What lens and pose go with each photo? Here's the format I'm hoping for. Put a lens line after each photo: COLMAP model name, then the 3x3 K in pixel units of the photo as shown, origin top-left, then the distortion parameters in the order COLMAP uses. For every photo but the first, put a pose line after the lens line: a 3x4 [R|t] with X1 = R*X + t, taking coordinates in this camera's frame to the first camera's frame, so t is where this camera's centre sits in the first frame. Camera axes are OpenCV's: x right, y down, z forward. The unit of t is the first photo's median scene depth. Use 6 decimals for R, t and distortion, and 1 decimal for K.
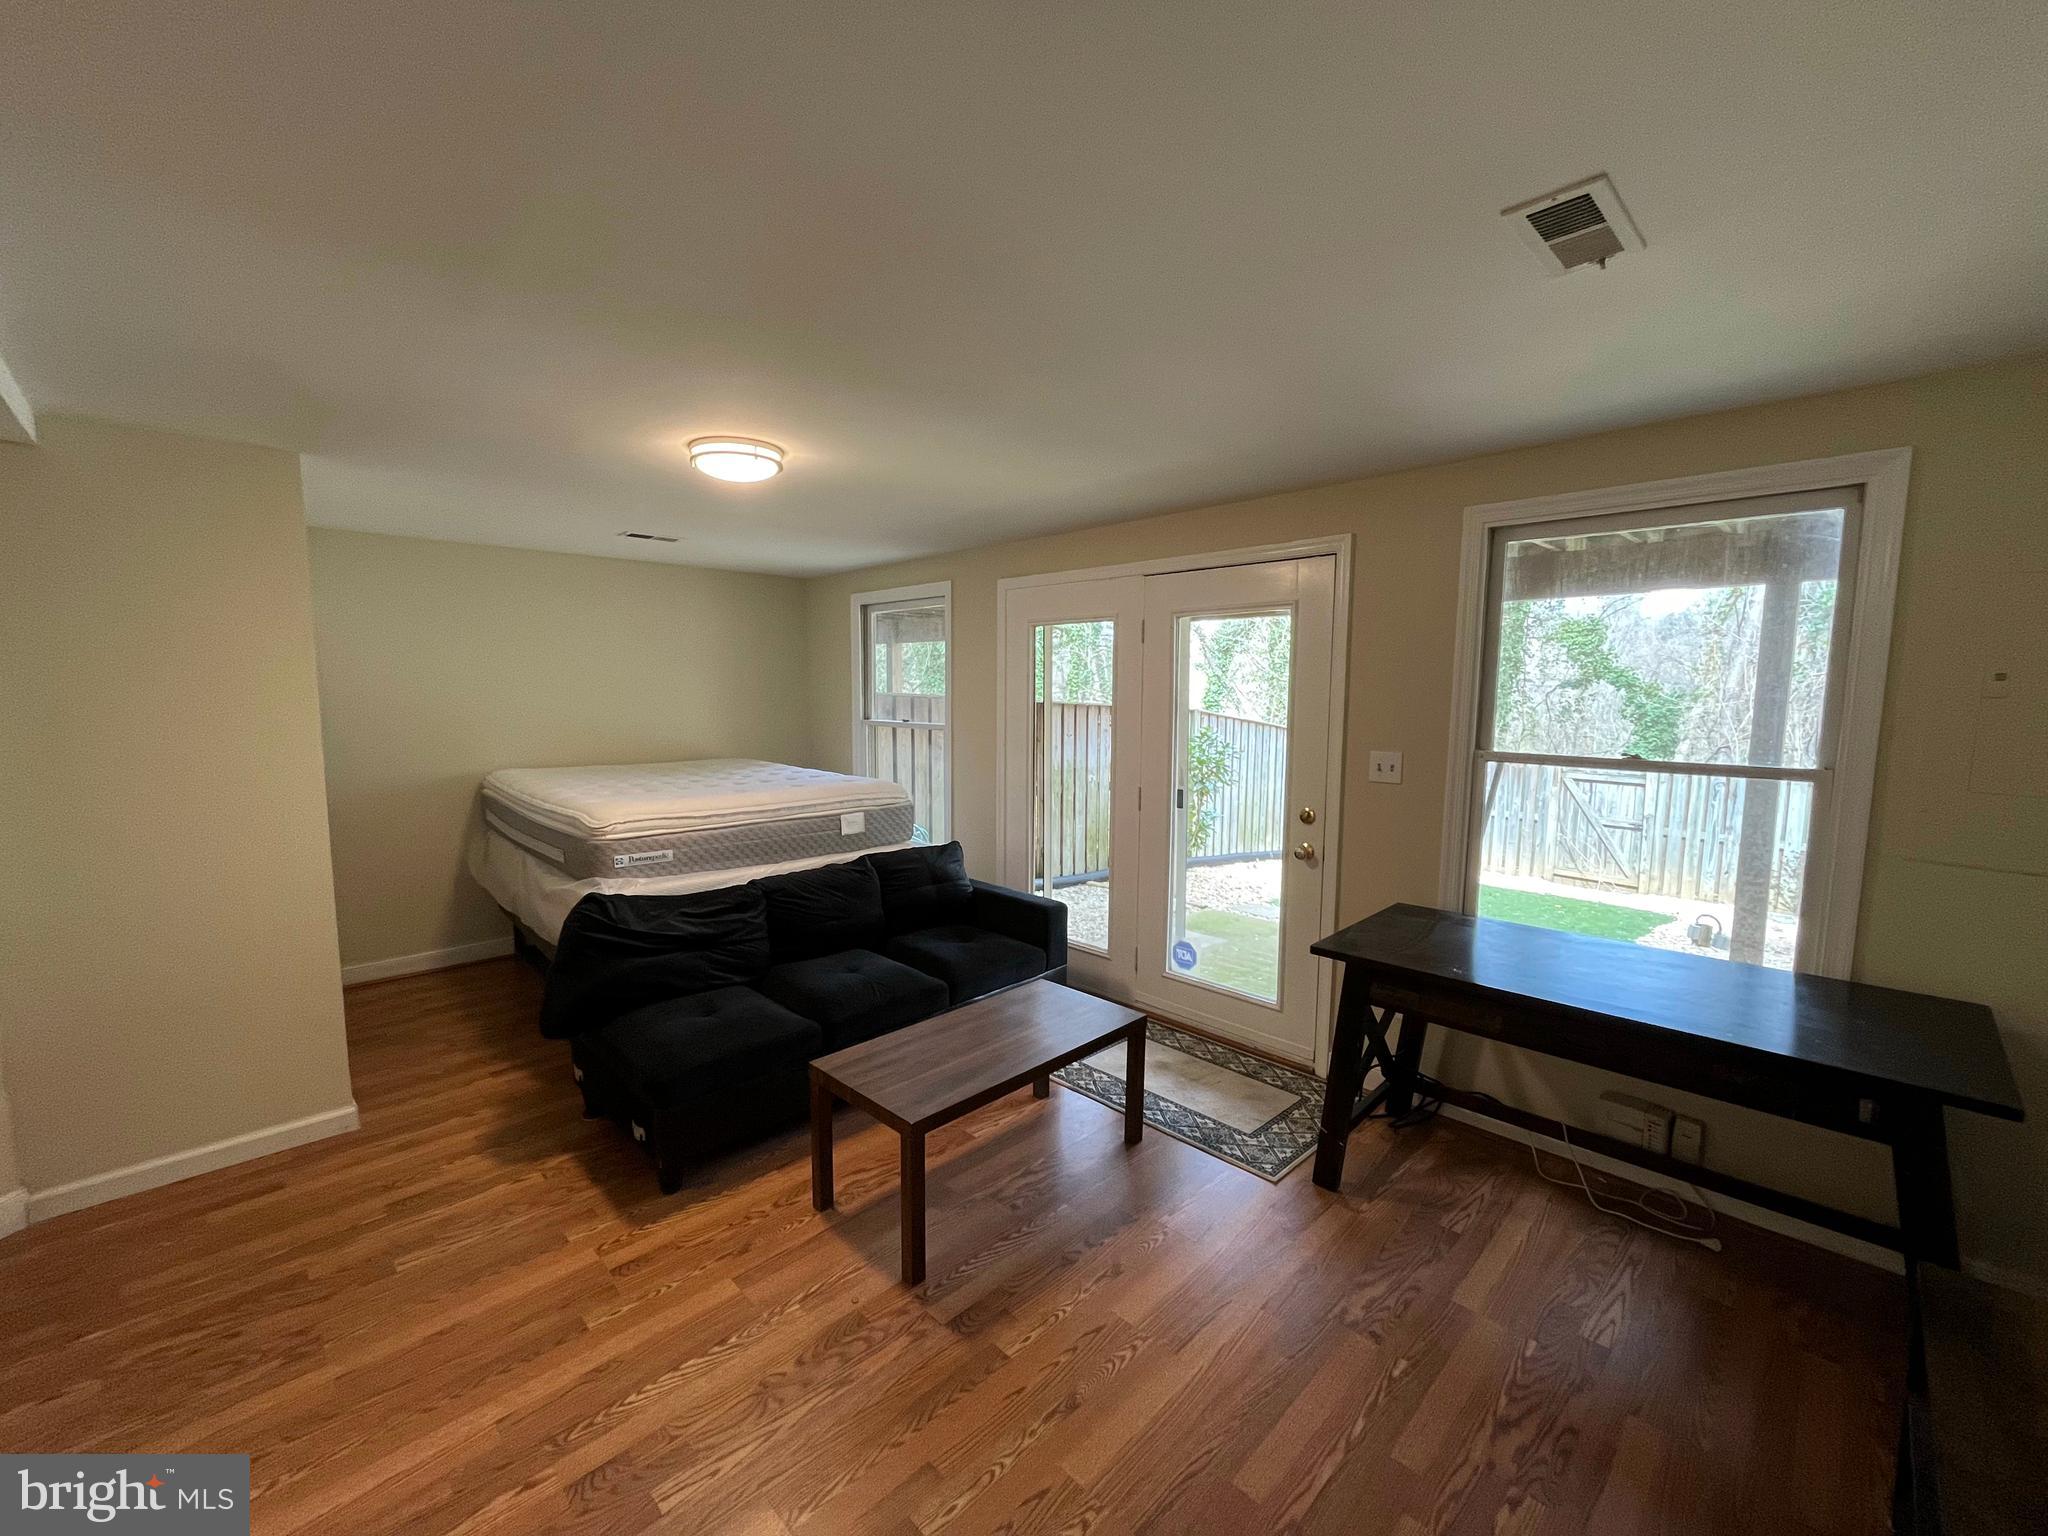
lens RADIAL K [[824.3, 0, 1021.8], [0, 824.3, 772.9], [0, 0, 1]] dist [-0.005794, -0.000039]
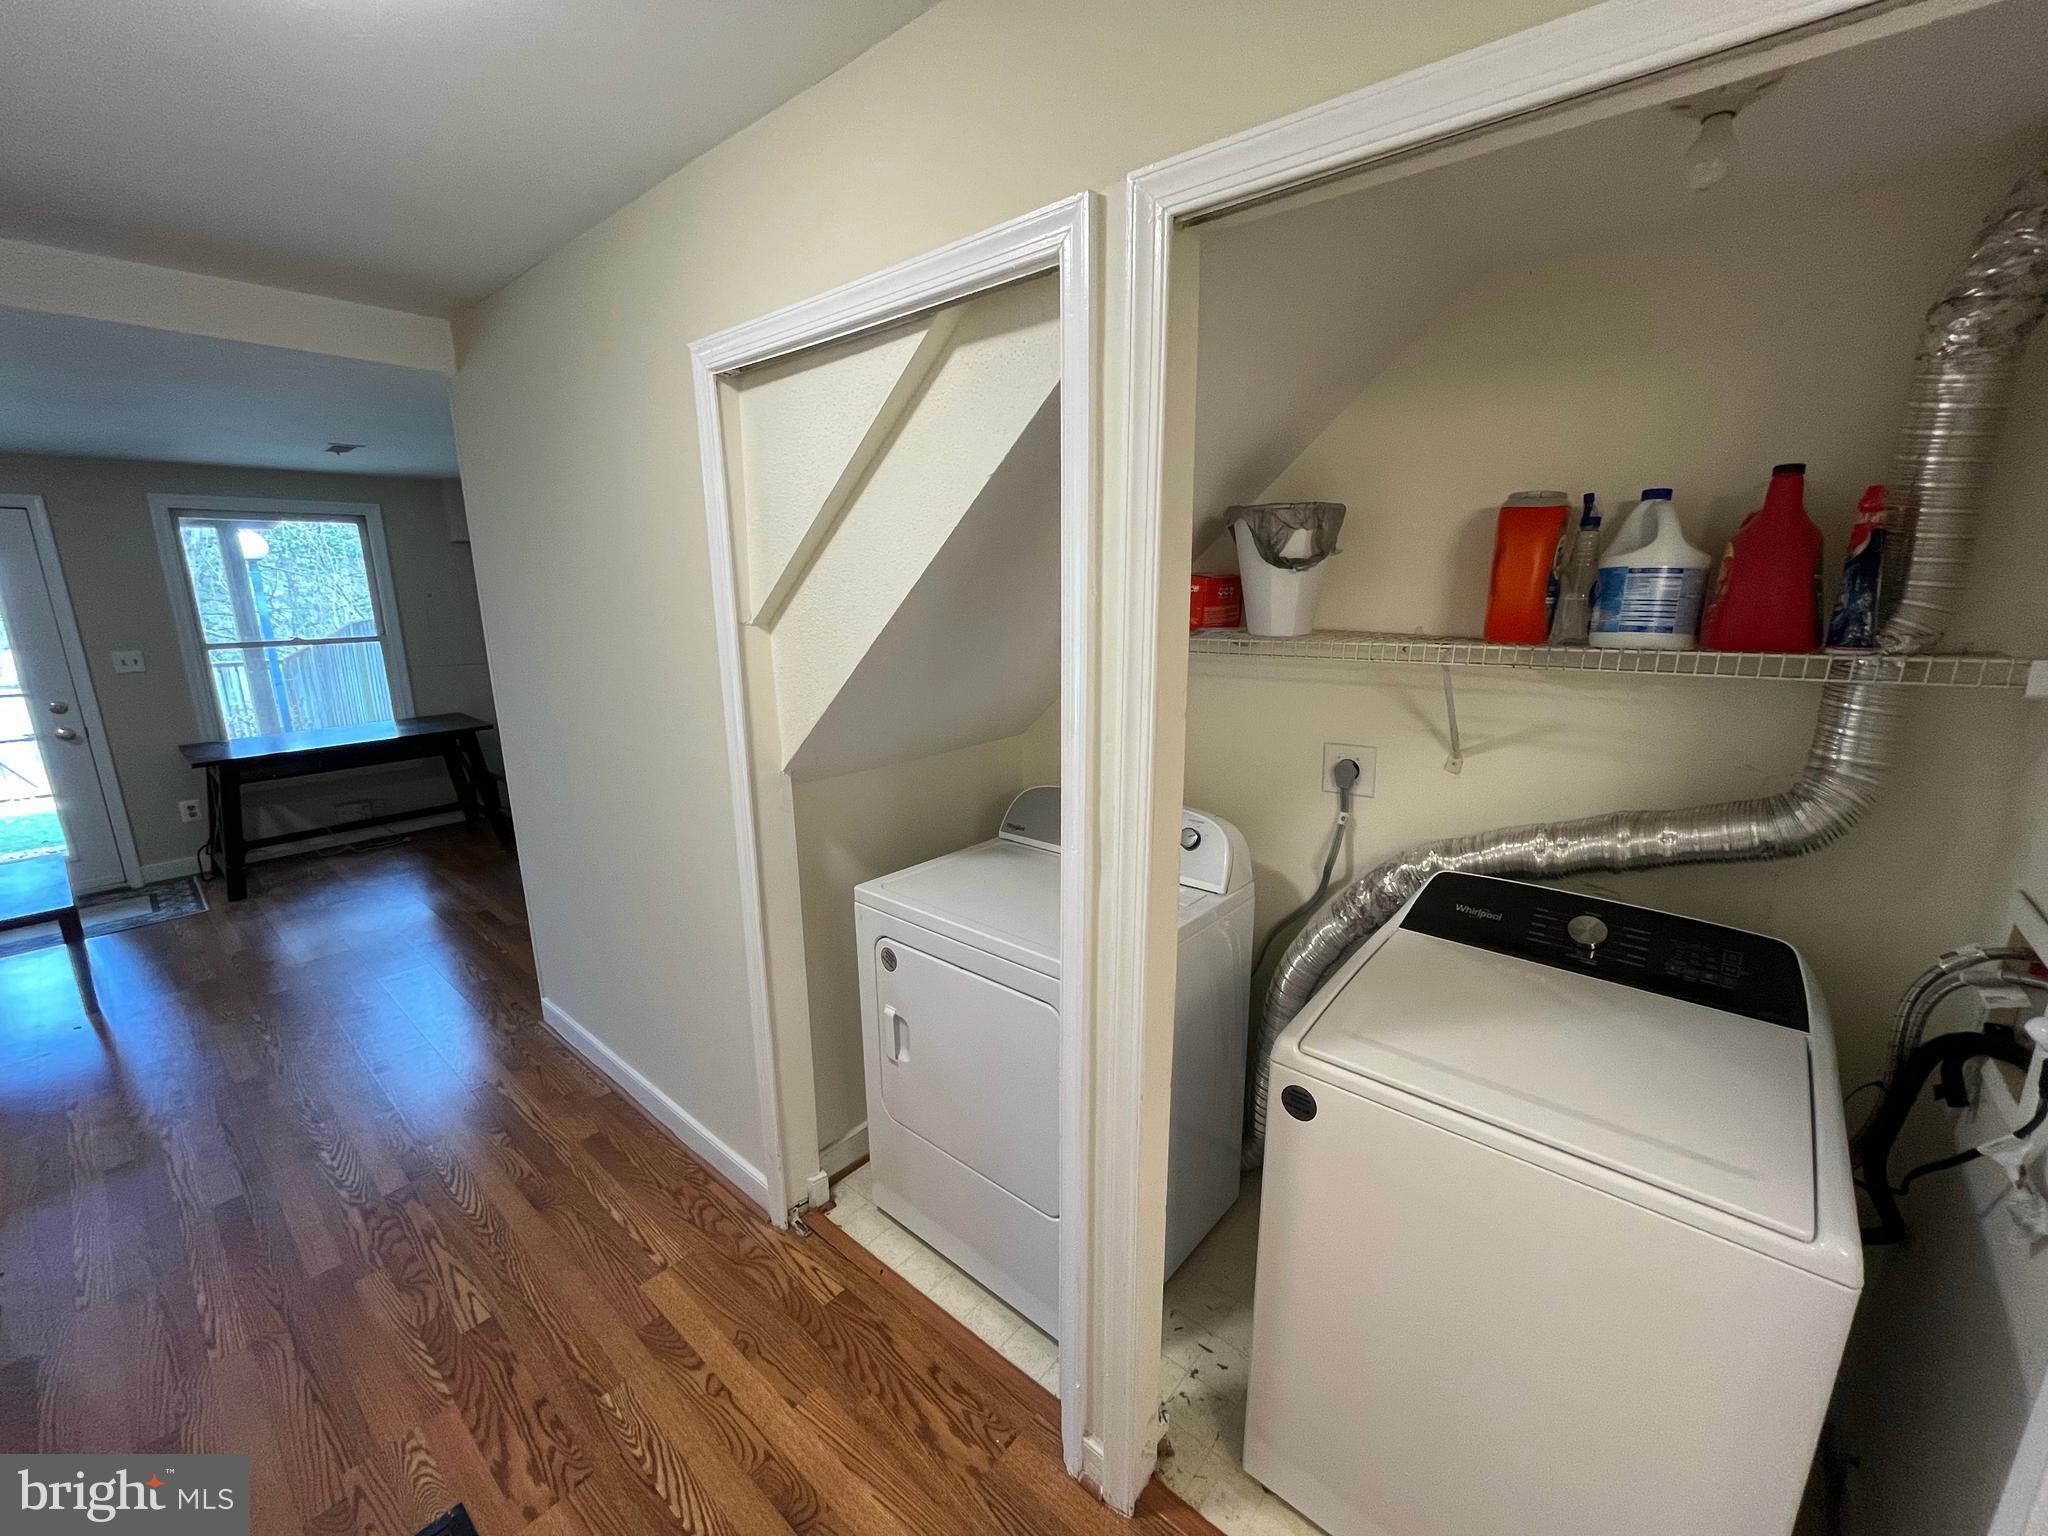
lens RADIAL K [[824.3, 0, 1021.8], [0, 824.3, 772.9], [0, 0, 1]] dist [-0.005794, -0.000039]
pose [[-0.086896, -0.231607, 0.968921, -1.421508], [0.122015, 0.962803, 0.241088, 0.032236], [-0.988717, 0.139173, -0.055404, -0.589122]]
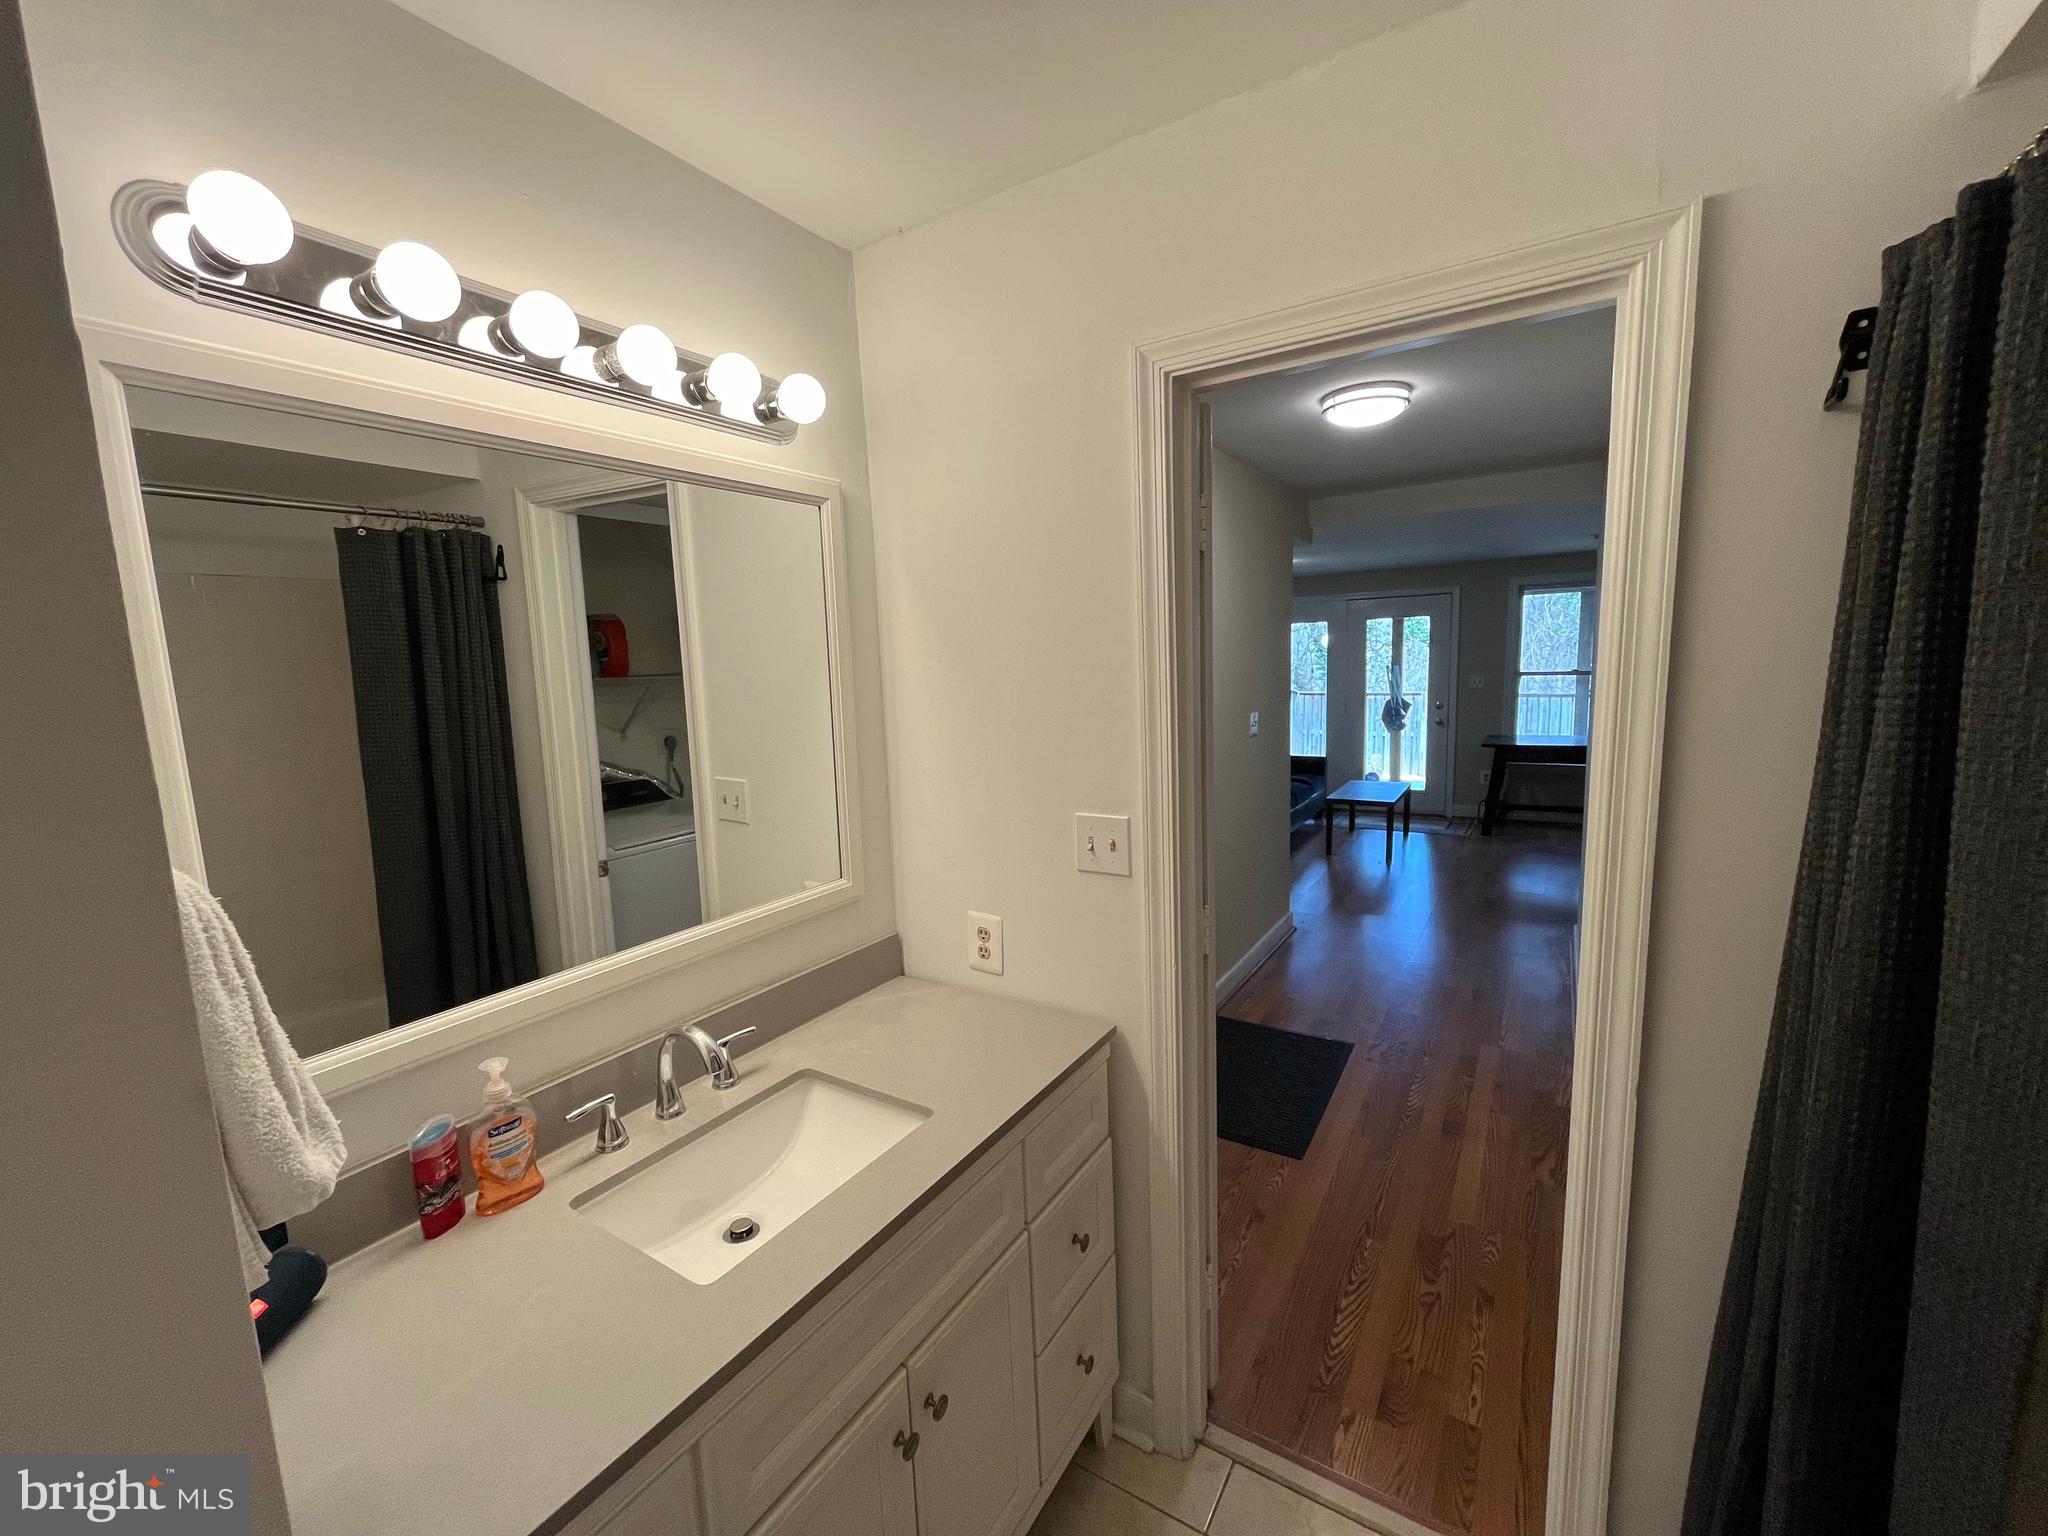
lens RADIAL K [[824.3, 0, 1021.8], [0, 824.3, 772.9], [0, 0, 1]] dist [-0.005794, -0.000039]
pose [[0.974174, -0.071724, 0.214105, -1.708908], [0.067804, 0.997370, 0.025609, 0.132710], [-0.215379, -0.010430, 0.976475, -1.323989]]
